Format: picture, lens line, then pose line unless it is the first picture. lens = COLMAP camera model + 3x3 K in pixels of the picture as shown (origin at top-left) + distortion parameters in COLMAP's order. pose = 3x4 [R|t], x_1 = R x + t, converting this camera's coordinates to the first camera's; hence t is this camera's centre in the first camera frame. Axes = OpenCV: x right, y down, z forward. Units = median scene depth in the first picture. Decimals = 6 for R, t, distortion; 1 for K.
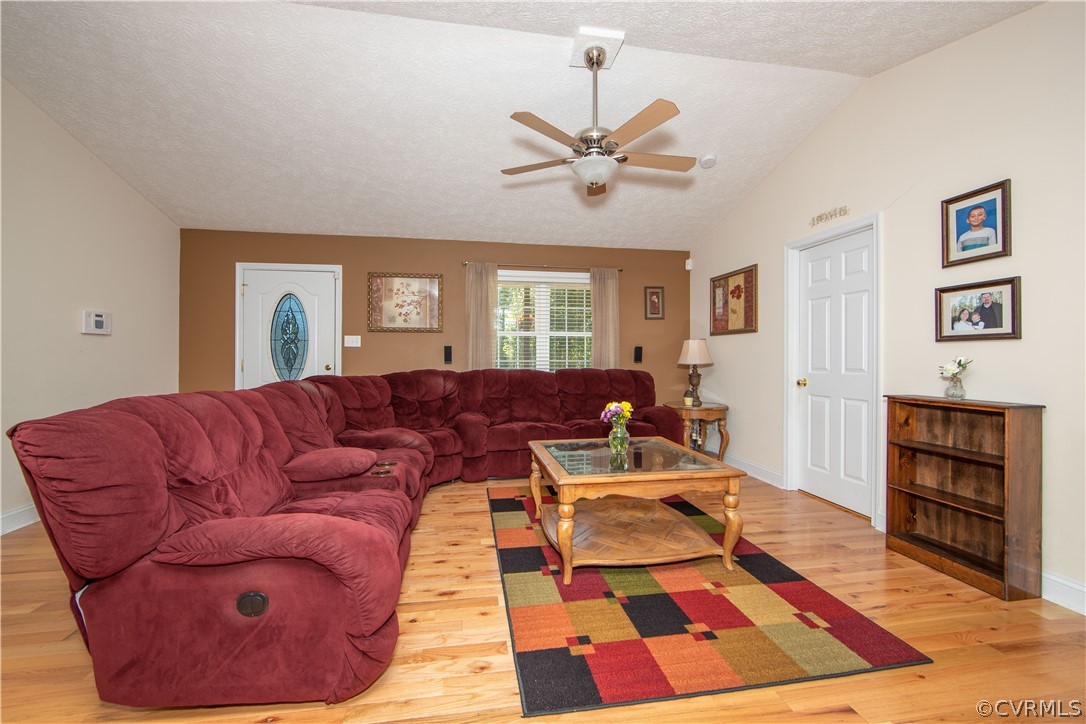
lens RADIAL K [[449.6, 0, 558.0], [0, 449.6, 356.1], [0, 0, 1]] dist [-0.009703, 0.000675]
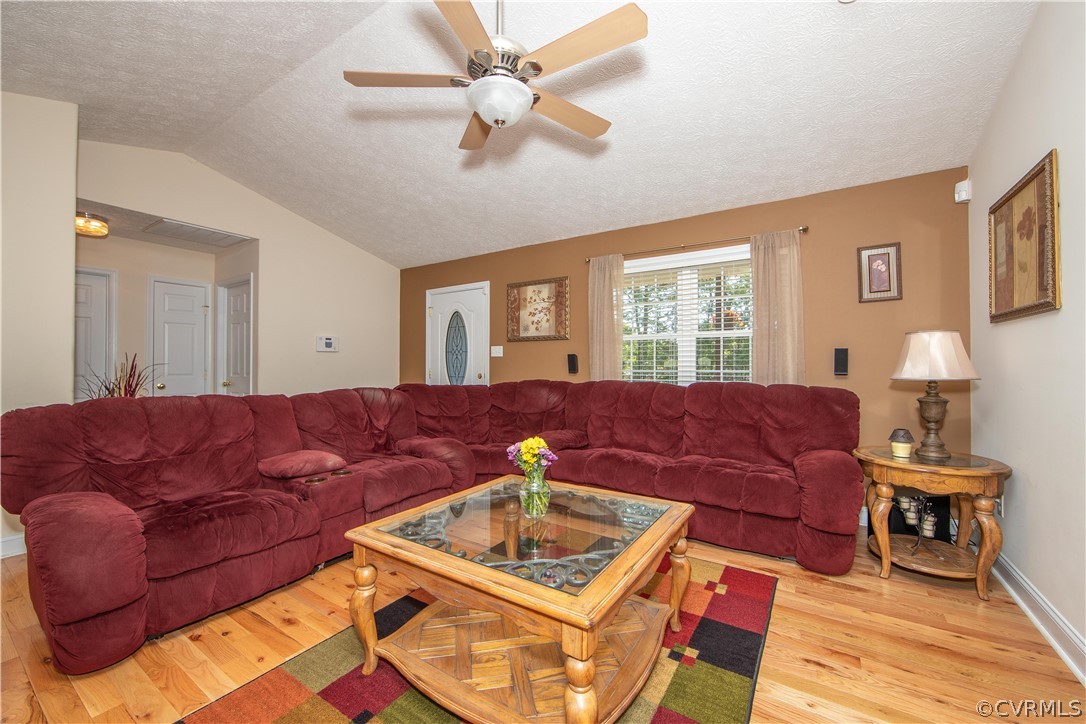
lens RADIAL K [[449.6, 0, 553.2], [0, 449.6, 360.4], [0, 0, 1]] dist [-0.009703, 0.000675]
pose [[0.708524, -0.008989, -0.705629, 0.626927], [0.005398, 0.999959, -0.007318, -0.005767], [0.705666, 0.001376, 0.708543, 0.562333]]
